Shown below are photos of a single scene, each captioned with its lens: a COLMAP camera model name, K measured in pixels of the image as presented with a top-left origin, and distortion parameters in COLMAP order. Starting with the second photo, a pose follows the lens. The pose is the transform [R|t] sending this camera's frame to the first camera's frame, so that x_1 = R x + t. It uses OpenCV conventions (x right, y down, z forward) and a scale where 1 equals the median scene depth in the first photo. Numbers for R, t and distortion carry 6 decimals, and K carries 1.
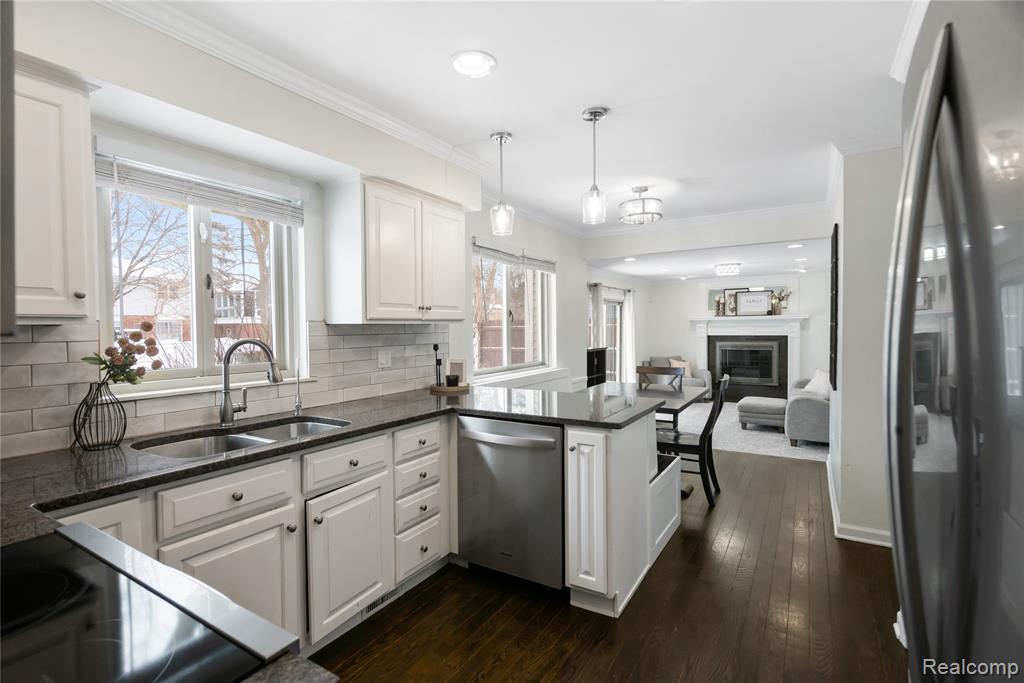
lens RADIAL K [[498.6, 0, 490.9], [0, 498.6, 339.0], [0, 0, 1]] dist [0.000633, -0.000346]
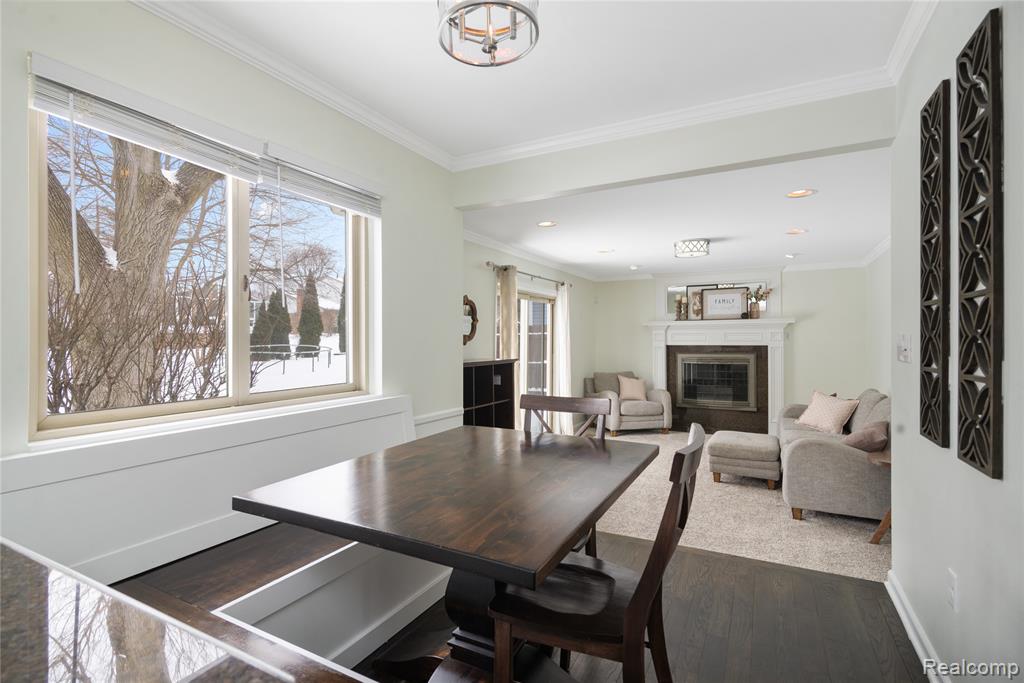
lens RADIAL K [[498.6, 0, 493.1], [0, 498.6, 339.8], [0, 0, 1]] dist [0.000633, -0.000346]
pose [[0.997635, 0.007906, 0.068275, 0.120060], [-0.006134, 0.999640, -0.026128, 0.006638], [-0.068457, 0.025647, 0.997324, 0.260373]]
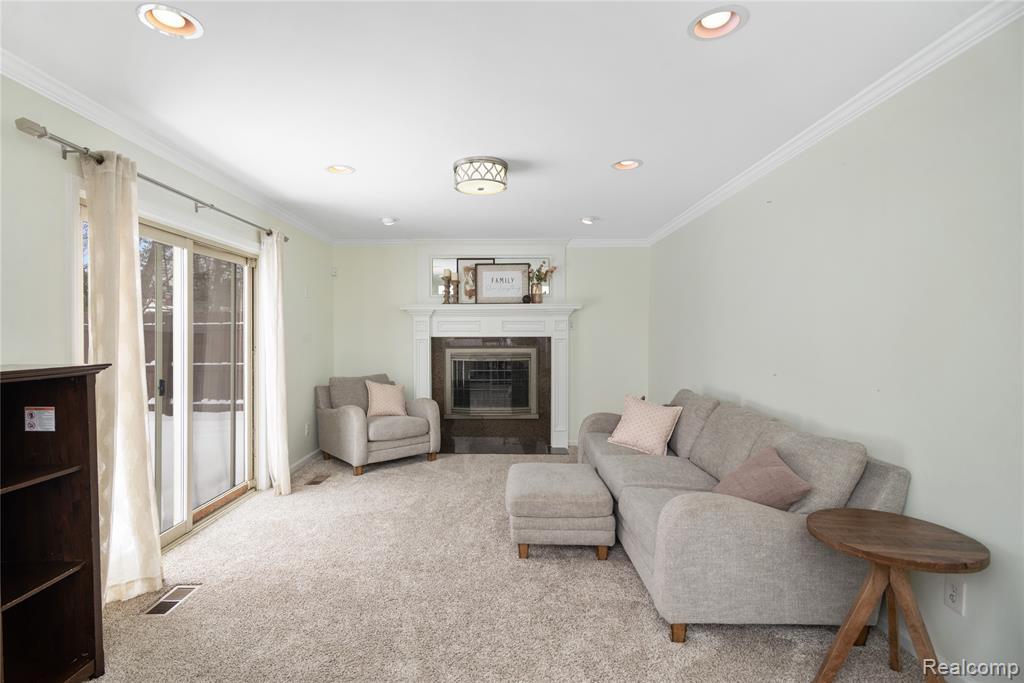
lens RADIAL K [[498.6, 0, 504.7], [0, 498.6, 339.7], [0, 0, 1]] dist [0.000633, -0.000346]
pose [[0.838880, 0.004374, 0.544299, 0.205014], [0.005731, 0.999841, -0.016866, 0.006559], [-0.544286, 0.017268, 0.838722, 0.501920]]
